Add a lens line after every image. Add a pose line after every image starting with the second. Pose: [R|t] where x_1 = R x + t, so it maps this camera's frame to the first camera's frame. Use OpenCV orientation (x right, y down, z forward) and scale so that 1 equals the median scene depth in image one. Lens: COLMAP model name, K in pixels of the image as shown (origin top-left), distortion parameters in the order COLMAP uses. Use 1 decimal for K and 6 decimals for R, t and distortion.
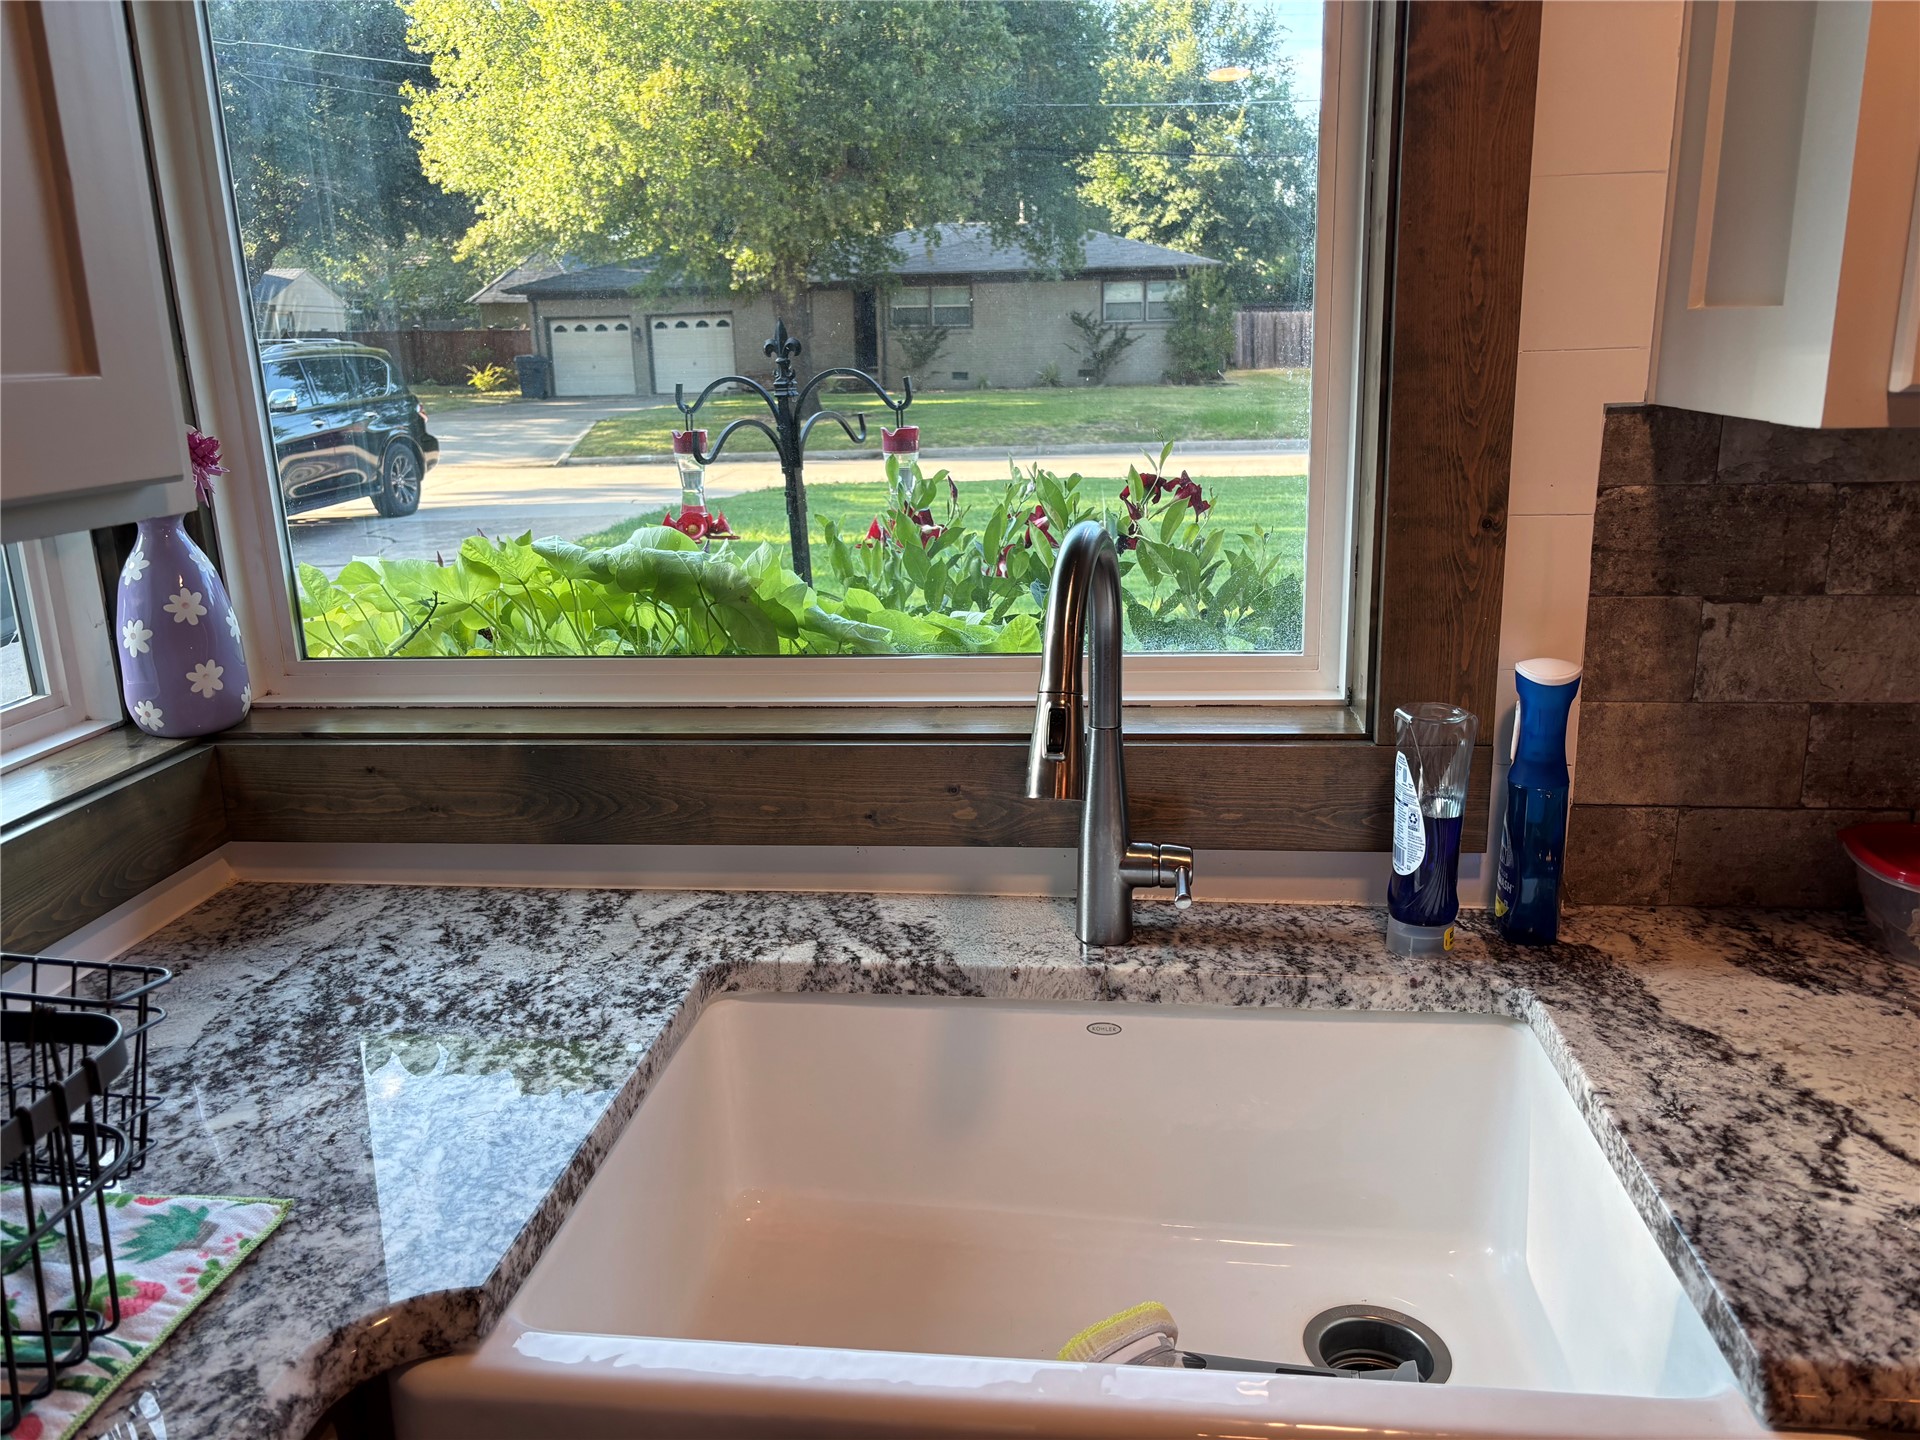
lens RADIAL K [[1459.1, 0, 954.0], [0, 1459.1, 726.3], [0, 0, 1]] dist [0.047016, -0.035737]
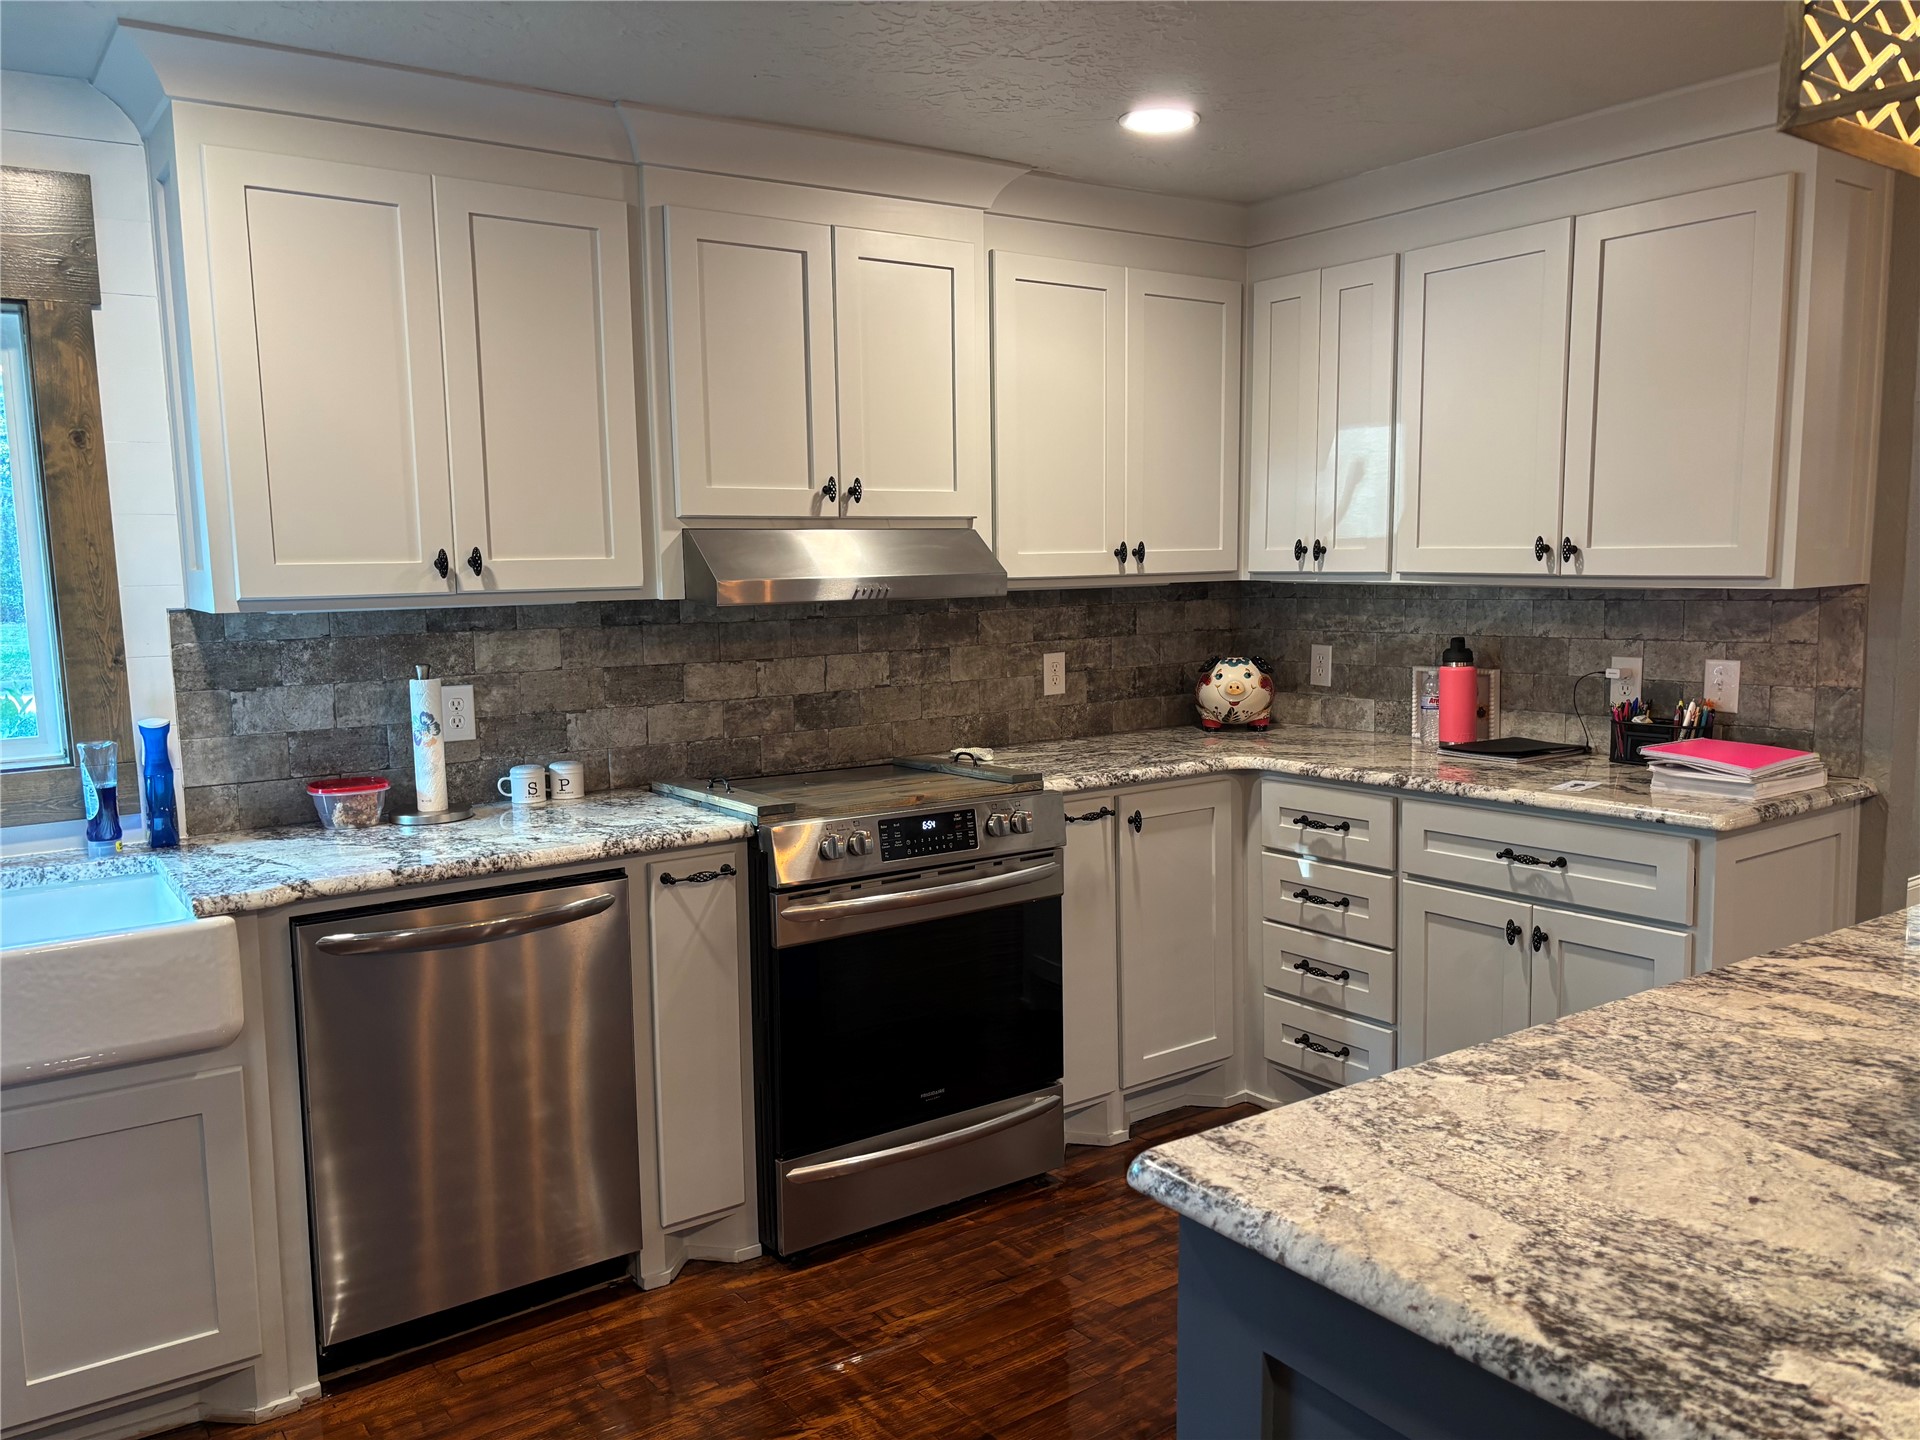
lens RADIAL K [[1459.1, 0, 967.5], [0, 1459.1, 724.1], [0, 0, 1]] dist [0.047016, -0.035737]
pose [[0.750647, -0.070031, 0.656982, -0.148689], [0.168219, 0.981855, -0.087541, 0.369806], [-0.638930, 0.176229, 0.748807, -1.493239]]
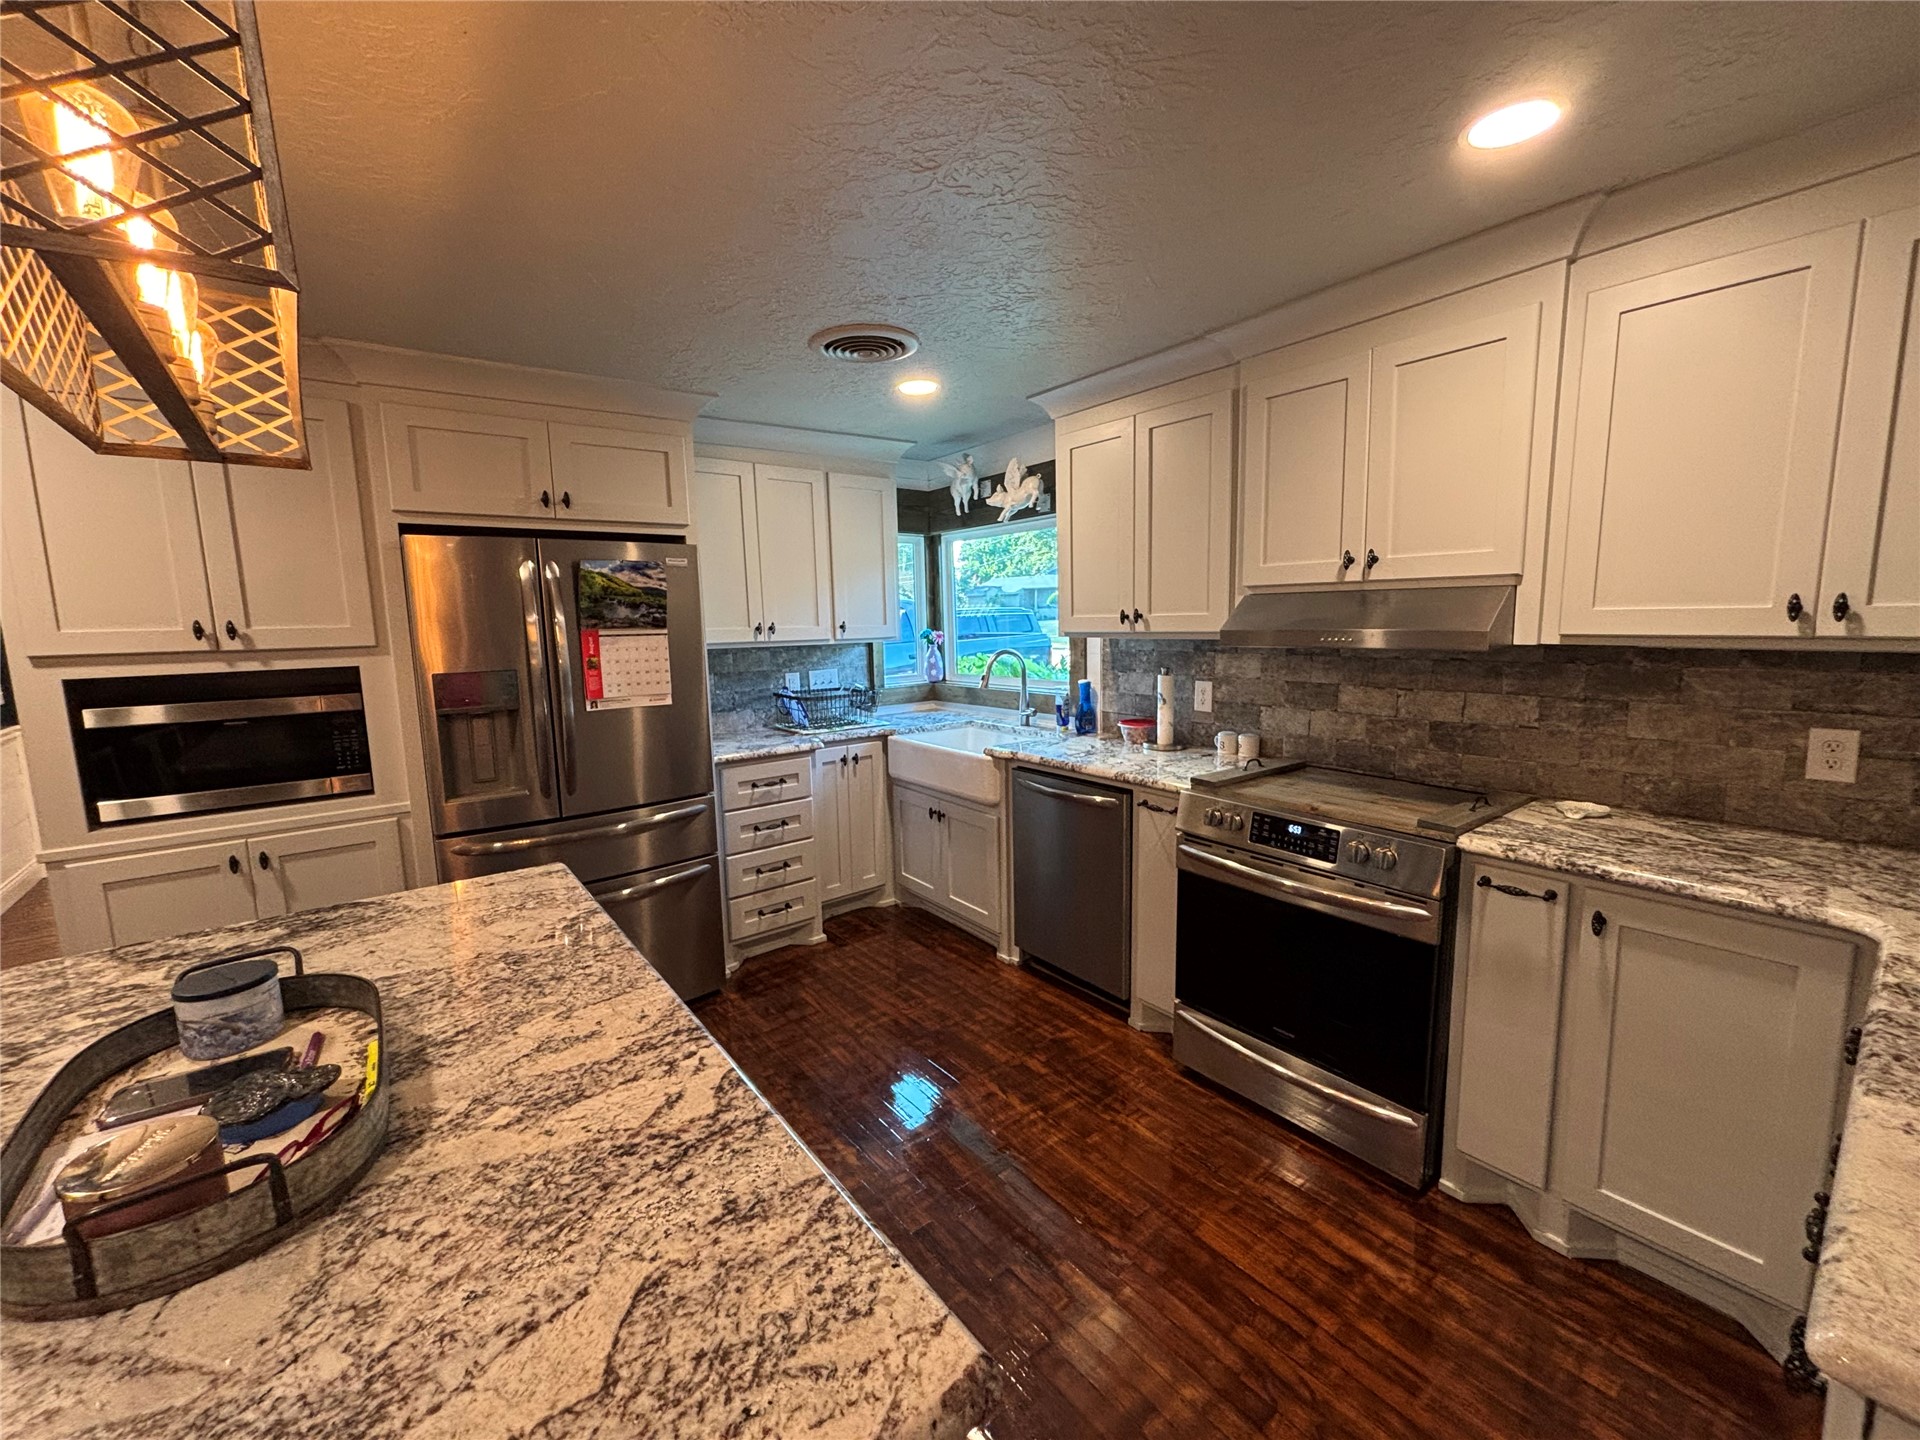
lens RADIAL K [[776.9, 0, 950.7], [0, 776.9, 720.5], [0, 0, 1]] dist [0.001071, -0.000505]
pose [[0.682648, 0.103372, -0.723399, 2.116352], [-0.169431, 0.985357, -0.019081, 0.236132], [0.710834, 0.135592, 0.690166, -1.274101]]
